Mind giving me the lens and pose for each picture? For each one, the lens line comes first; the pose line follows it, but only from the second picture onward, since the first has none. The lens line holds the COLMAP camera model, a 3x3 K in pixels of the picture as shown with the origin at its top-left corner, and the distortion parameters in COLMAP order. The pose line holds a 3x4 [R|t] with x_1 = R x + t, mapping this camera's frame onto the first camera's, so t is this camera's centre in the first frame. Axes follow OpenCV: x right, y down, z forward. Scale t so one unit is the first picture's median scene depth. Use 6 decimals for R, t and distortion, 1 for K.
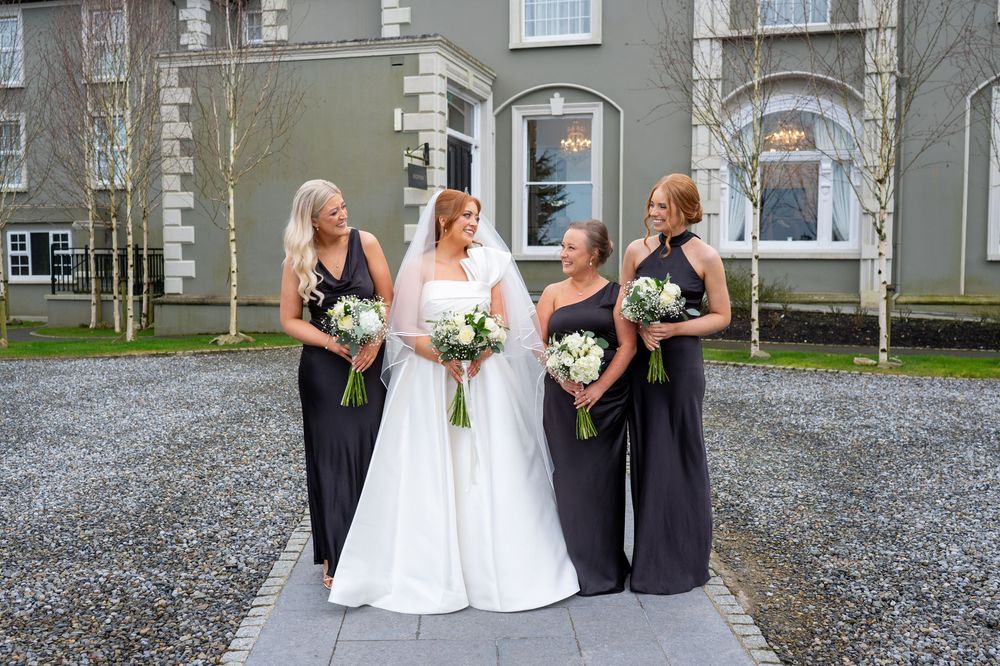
lens RADIAL K [[1055.9, 0, 480.8], [0, 1055.9, 330.5], [0, 0, 1]] dist [-0.000879, 0.001222]
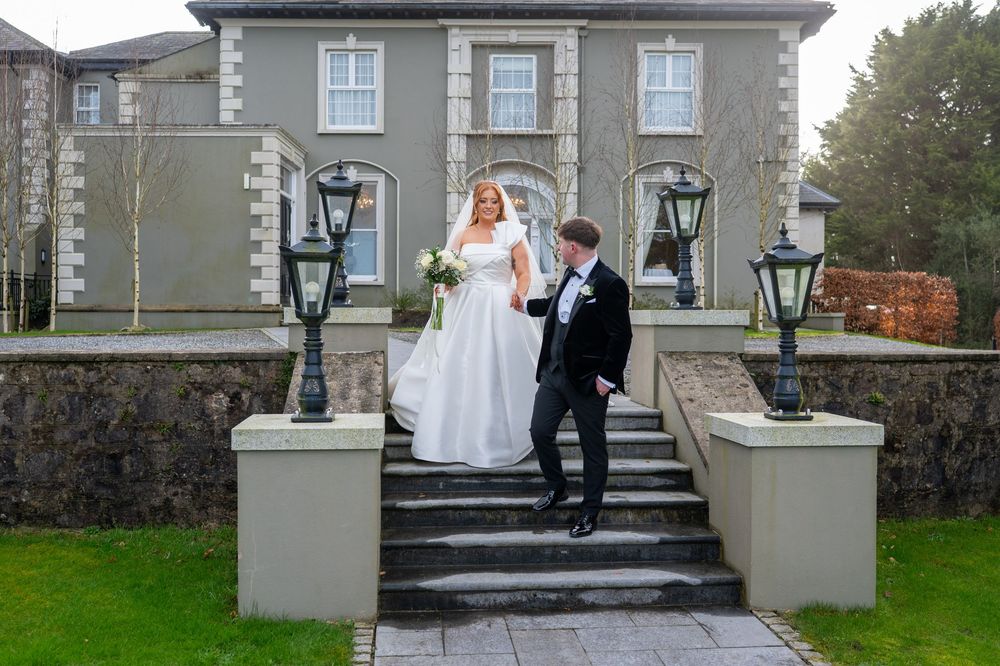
lens RADIAL K [[987.6, 0, 500.0], [0, 987.6, 333.0], [0, 0, 1]] dist [0.001458, 0.002930]
pose [[0.966889, 0.000777, 0.255197, -0.083691], [0.011160, 0.998910, -0.045326, 0.067746], [-0.254954, 0.046673, 0.965826, -0.357407]]
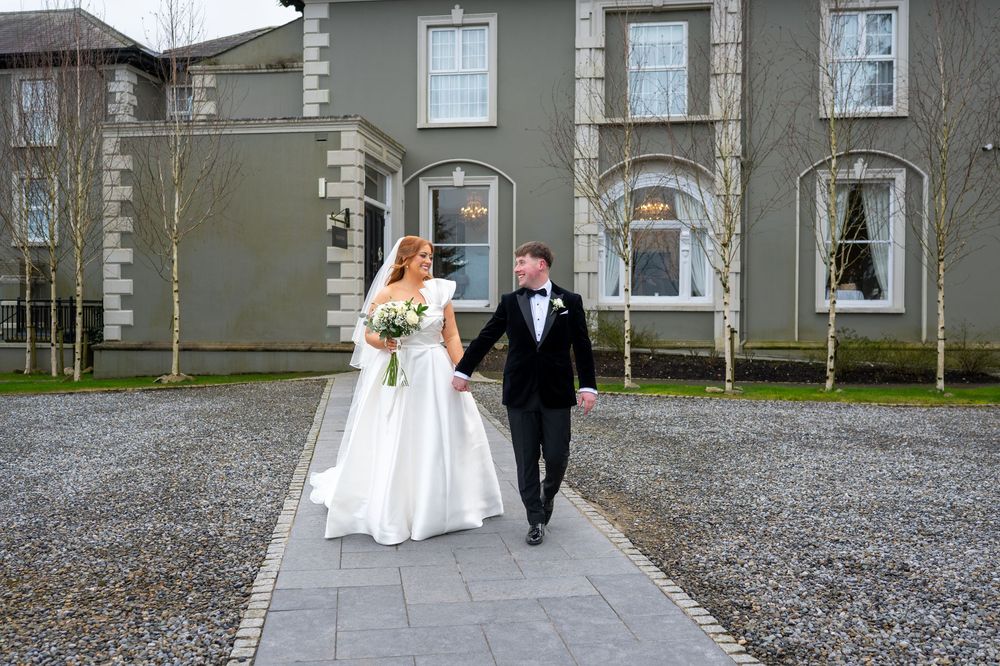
lens RADIAL K [[987.6, 0, 500.0], [0, 987.6, 333.0], [0, 0, 1]] dist [0.001458, 0.002930]
pose [[0.992412, 0.001293, 0.122950, -0.017327], [0.005060, 0.998668, -0.051347, 0.013005], [-0.122852, 0.051580, 0.991084, -0.073856]]
